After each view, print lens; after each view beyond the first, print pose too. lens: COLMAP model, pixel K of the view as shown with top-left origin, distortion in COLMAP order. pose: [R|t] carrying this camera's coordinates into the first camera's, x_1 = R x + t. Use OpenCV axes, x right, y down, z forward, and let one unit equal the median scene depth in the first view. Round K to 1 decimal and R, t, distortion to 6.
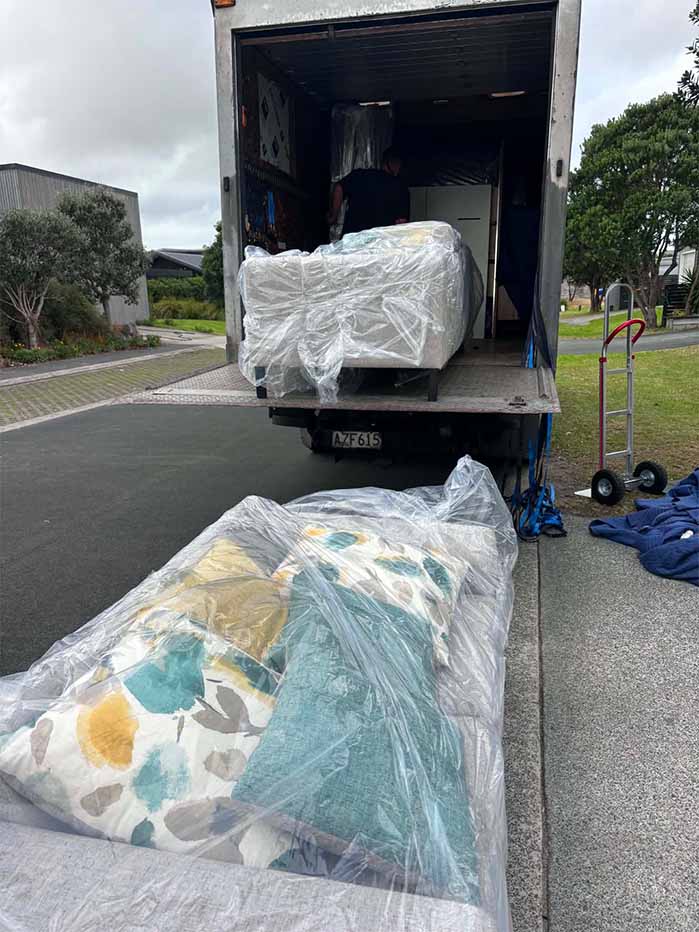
lens RADIAL K [[690.5, 0, 349.5], [0, 690.5, 466.0], [0, 0, 1]] dist [0.001818, -0.002226]
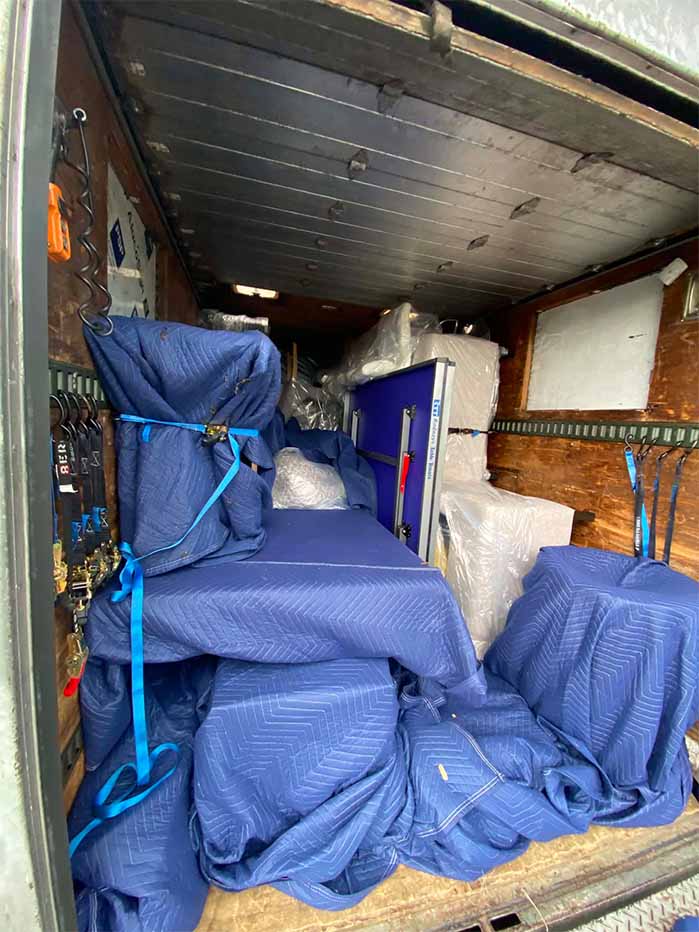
lens RADIAL K [[375.0, 0, 349.5], [0, 375.0, 466.0], [0, 0, 1]] dist [-0.000092, -0.011488]
pose [[0.872432, 0.005076, 0.488710, -0.134101], [0.042746, 0.995322, -0.086646, -0.427697], [-0.486863, 0.096483, 0.868133, 0.899257]]
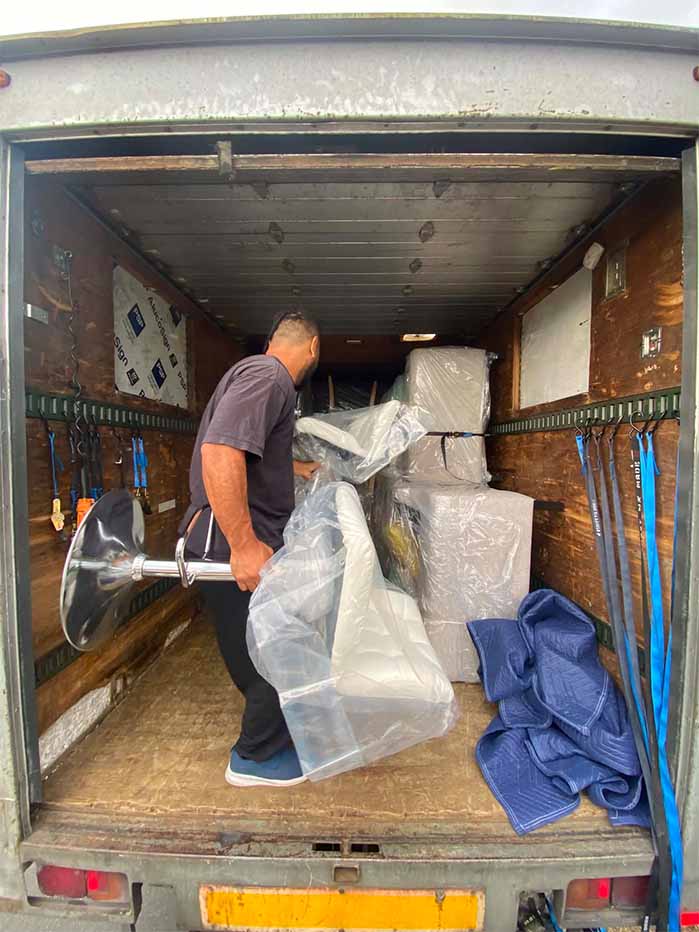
lens RADIAL K [[374.2, 0, 349.5], [0, 374.2, 466.0], [0, 0, 1]] dist [-0.027089, -0.000169]
pose [[0.974505, -0.002559, 0.224353, -0.000785], [0.045588, 0.981335, -0.186825, -0.371252], [-0.219687, 0.192290, 0.956432, 0.784172]]
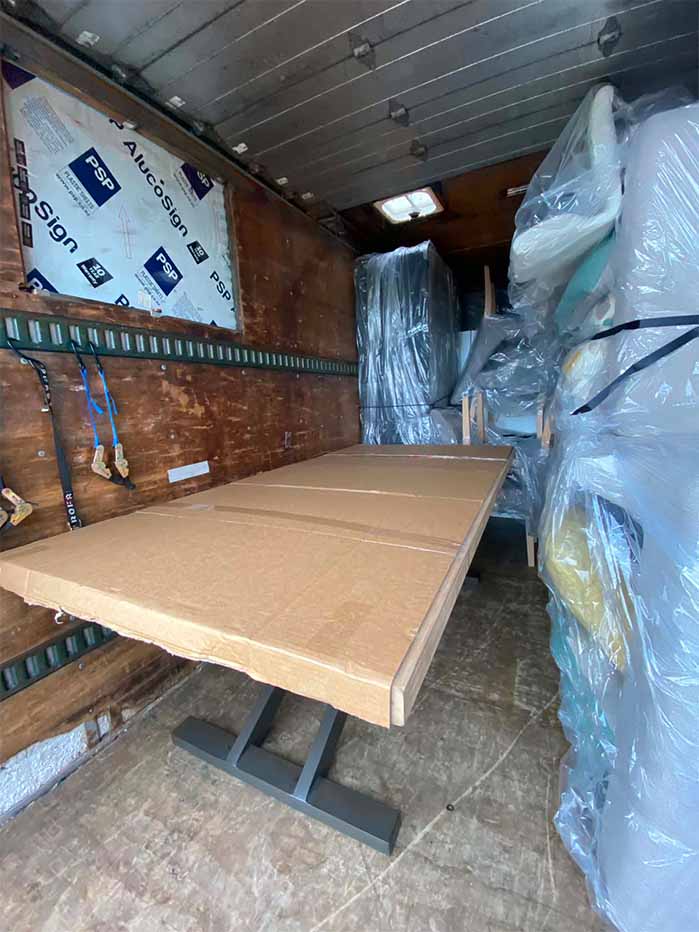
lens RADIAL K [[374.2, 0, 349.5], [0, 374.2, 466.0], [0, 0, 1]] dist [-0.027089, -0.000169]
pose [[0.972204, 0.003268, -0.234111, 0.097291], [-0.014790, 0.998763, -0.047476, -0.414322], [0.233666, 0.049619, 0.971050, 1.026533]]
